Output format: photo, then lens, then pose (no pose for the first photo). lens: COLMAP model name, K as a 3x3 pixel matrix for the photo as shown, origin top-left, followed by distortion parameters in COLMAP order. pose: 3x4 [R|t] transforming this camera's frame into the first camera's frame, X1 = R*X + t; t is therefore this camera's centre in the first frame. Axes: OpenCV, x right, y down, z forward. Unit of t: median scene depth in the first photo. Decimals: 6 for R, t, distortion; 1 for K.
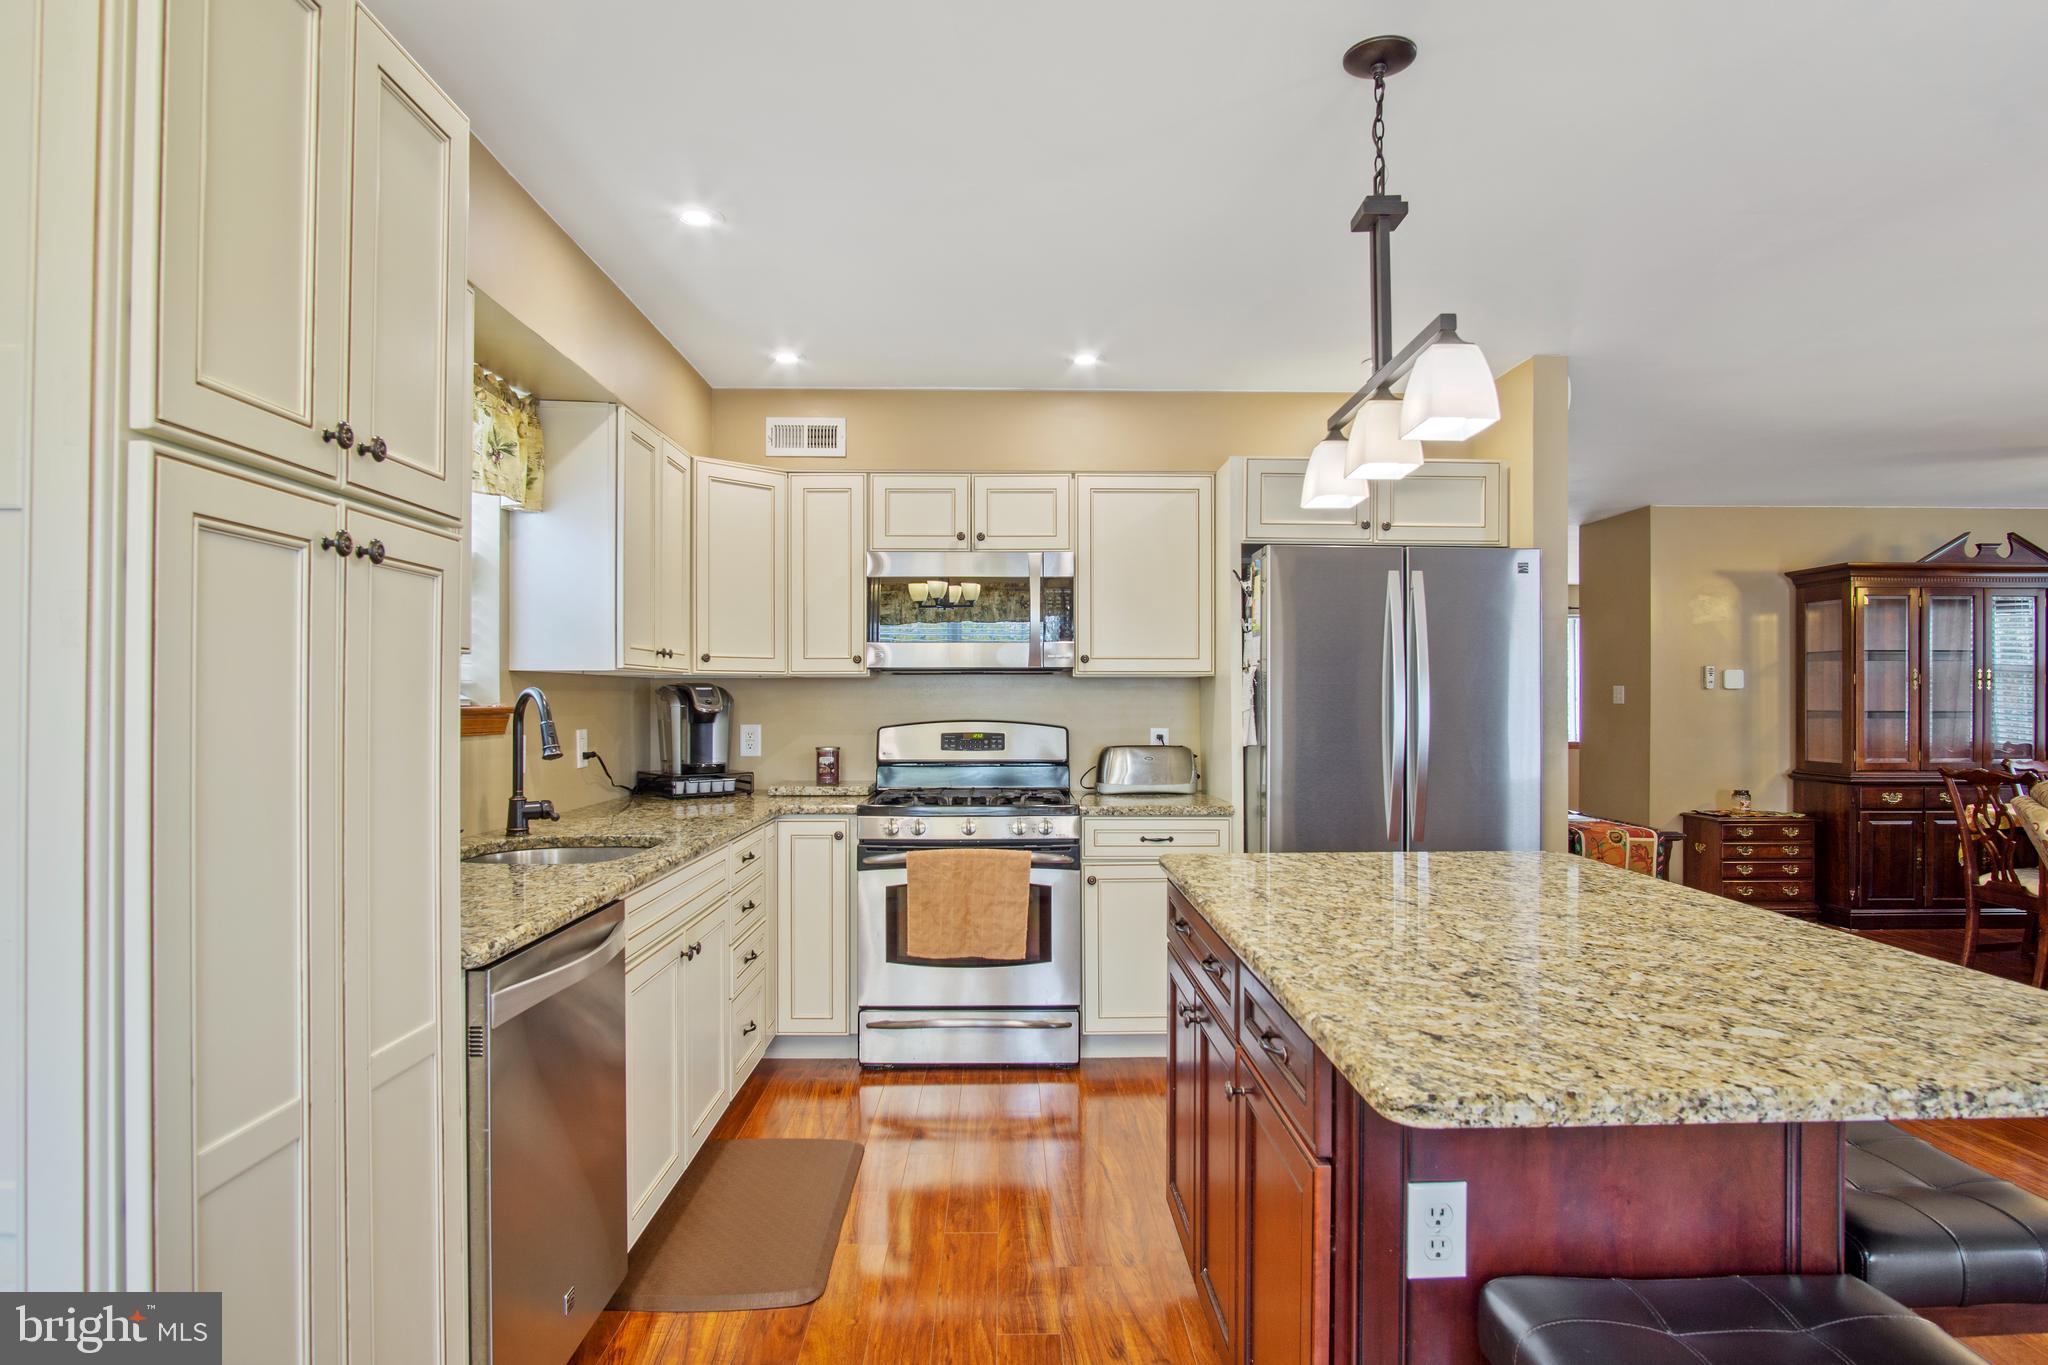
lens RADIAL K [[1106.2, 0, 1017.8], [0, 1106.2, 700.2], [0, 0, 1]] dist [-0.029650, 0.007467]
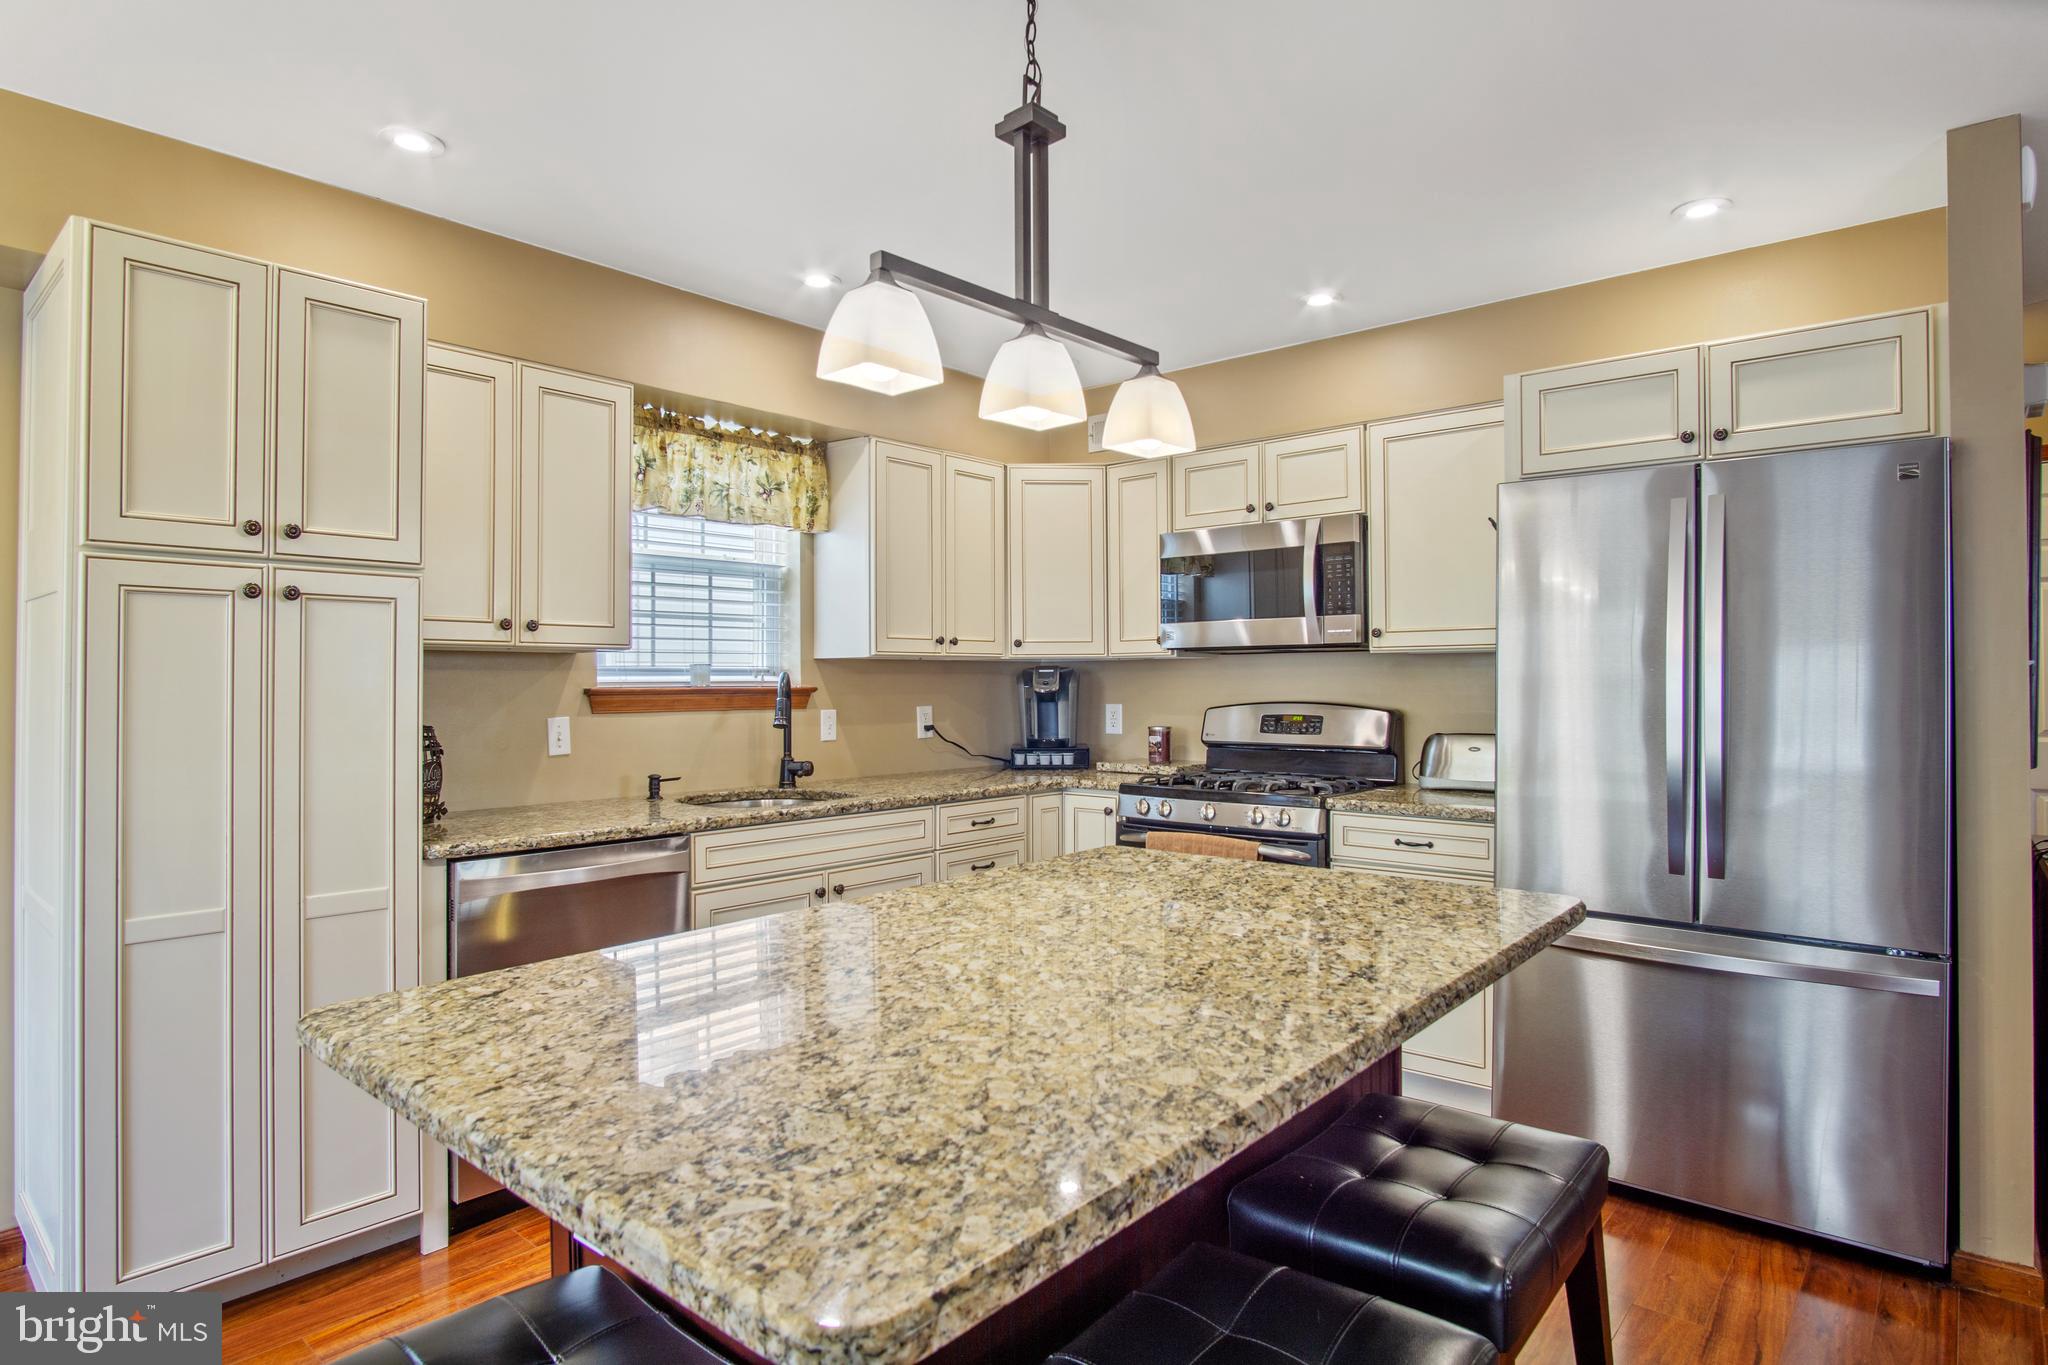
lens RADIAL K [[1106.2, 0, 1044.8], [0, 1106.2, 673.4], [0, 0, 1]] dist [-0.029650, 0.007467]
pose [[0.746644, -0.008519, -0.665169, 0.461807], [0.003414, 0.999954, -0.008975, 0.002046], [0.665215, 0.004430, 0.746639, 0.175426]]
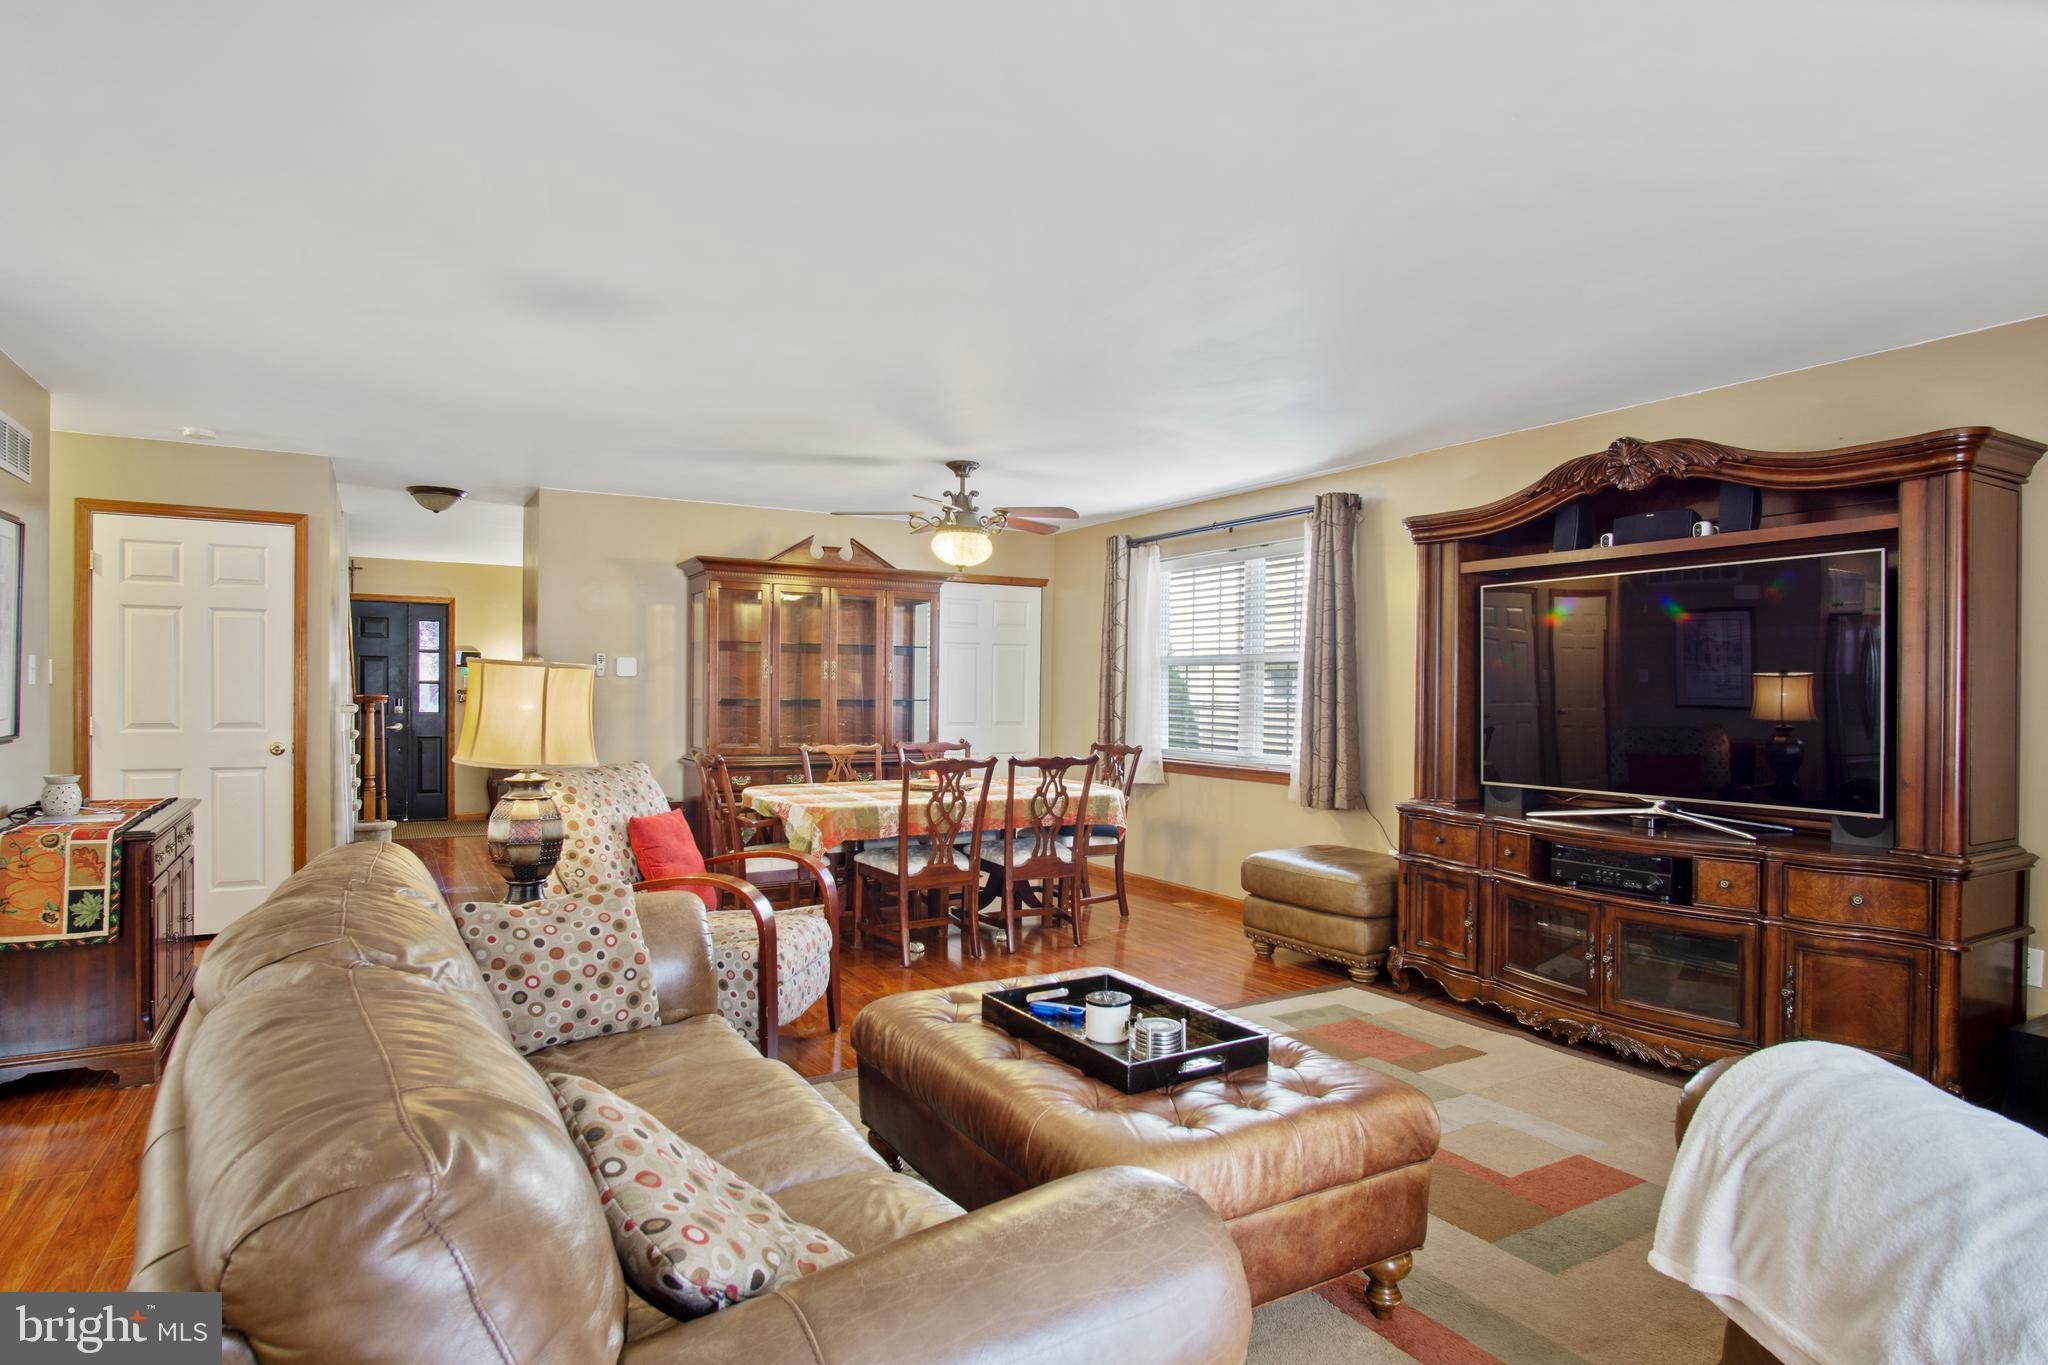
lens RADIAL K [[1106.2, 0, 1013.3], [0, 1106.2, 693.3], [0, 0, 1]] dist [-0.029650, 0.007467]
pose [[0.884869, 0.009988, 0.465733, 0.814920], [-0.011040, 0.999939, -0.000469, 0.002008], [-0.465709, -0.004727, 0.884925, -0.099945]]
